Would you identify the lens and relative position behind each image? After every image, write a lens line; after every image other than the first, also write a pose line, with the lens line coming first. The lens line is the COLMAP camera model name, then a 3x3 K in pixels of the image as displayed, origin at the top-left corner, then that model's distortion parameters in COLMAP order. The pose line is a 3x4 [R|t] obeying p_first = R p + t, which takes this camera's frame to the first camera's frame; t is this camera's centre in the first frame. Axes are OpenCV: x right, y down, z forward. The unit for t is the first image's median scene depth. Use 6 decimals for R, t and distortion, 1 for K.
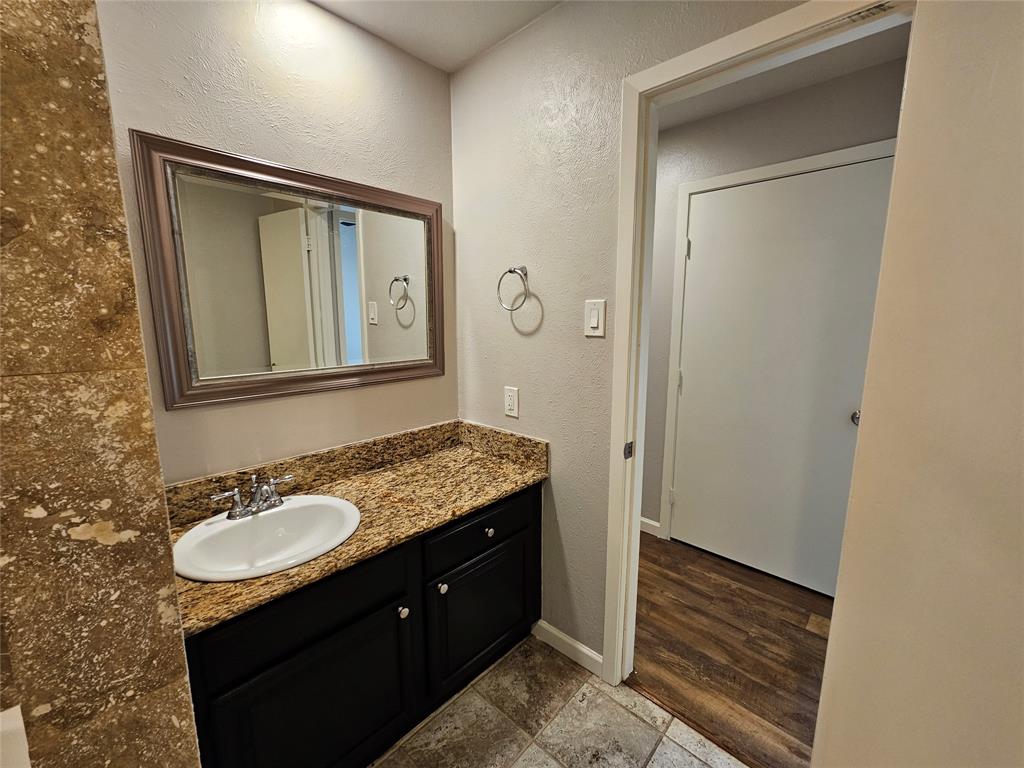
lens RADIAL K [[418.8, 0, 517.6], [0, 418.8, 381.9], [0, 0, 1]] dist [-0.000771, -0.000123]
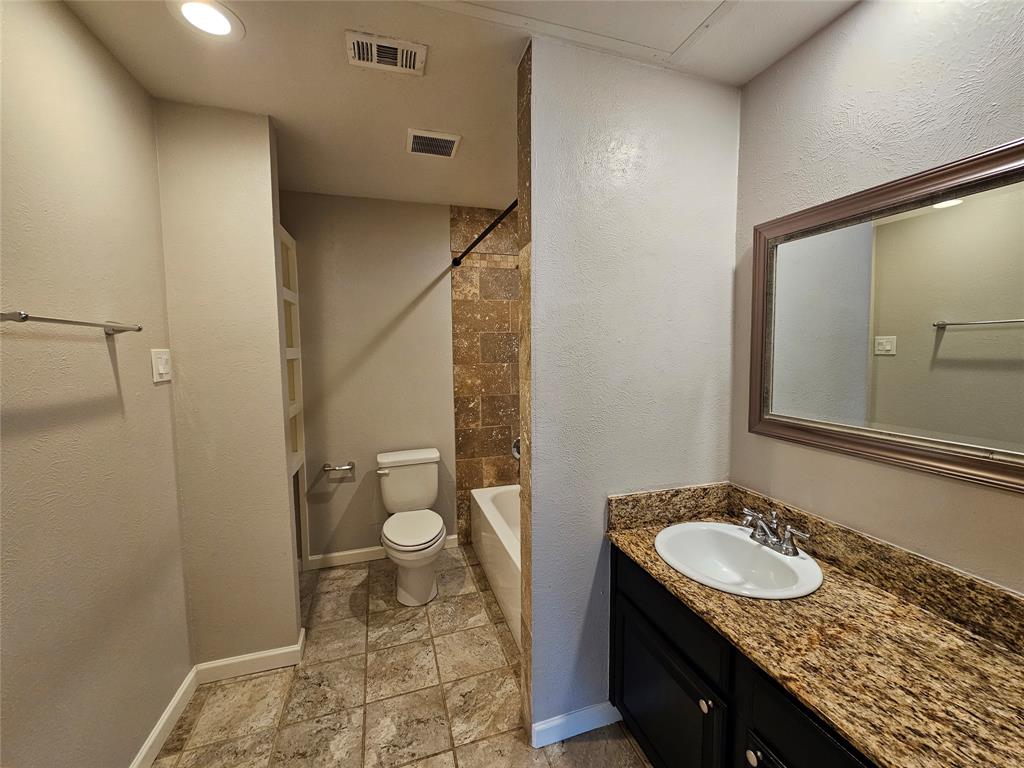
lens RADIAL K [[418.8, 0, 517.6], [0, 418.8, 381.9], [0, 0, 1]] dist [-0.000771, -0.000123]
pose [[-0.487324, 0.069793, -0.870428, 1.419617], [-0.134390, 0.978931, 0.153734, -0.418154], [0.862818, 0.191895, -0.467677, 2.164984]]
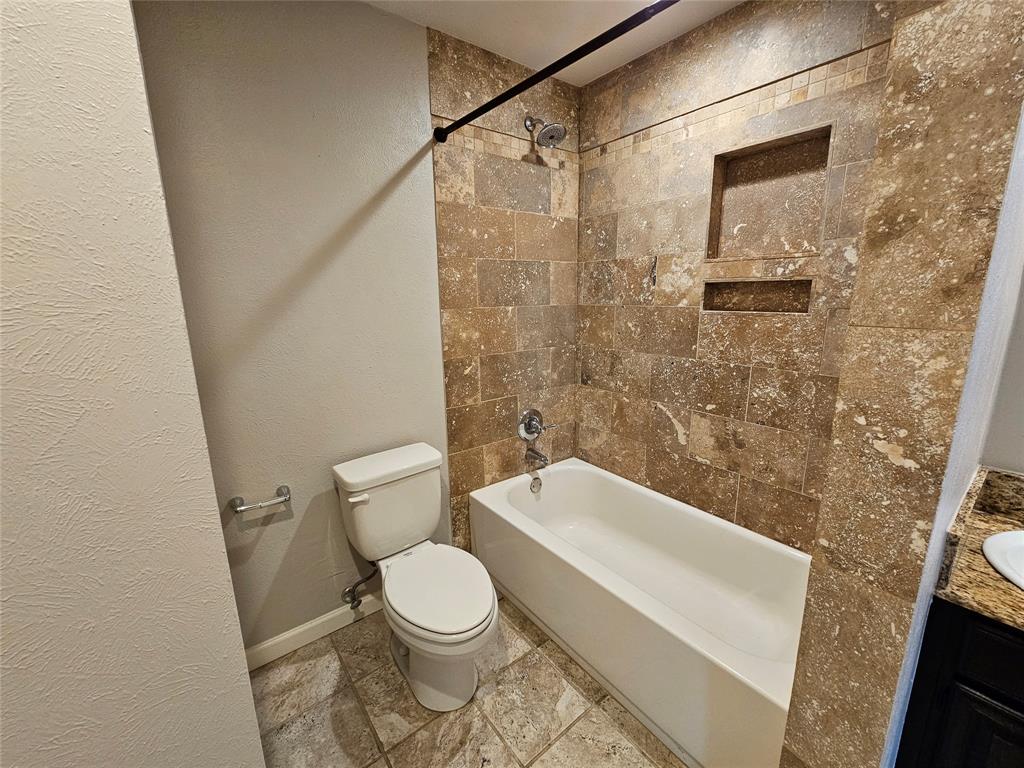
lens RADIAL K [[418.8, 0, 517.6], [0, 418.8, 381.9], [0, 0, 1]] dist [-0.000771, -0.000123]
pose [[-0.153155, 0.200753, -0.967596, 0.410000], [-0.148617, 0.963332, 0.223392, 0.027641], [0.976963, 0.178014, -0.117704, -0.037360]]
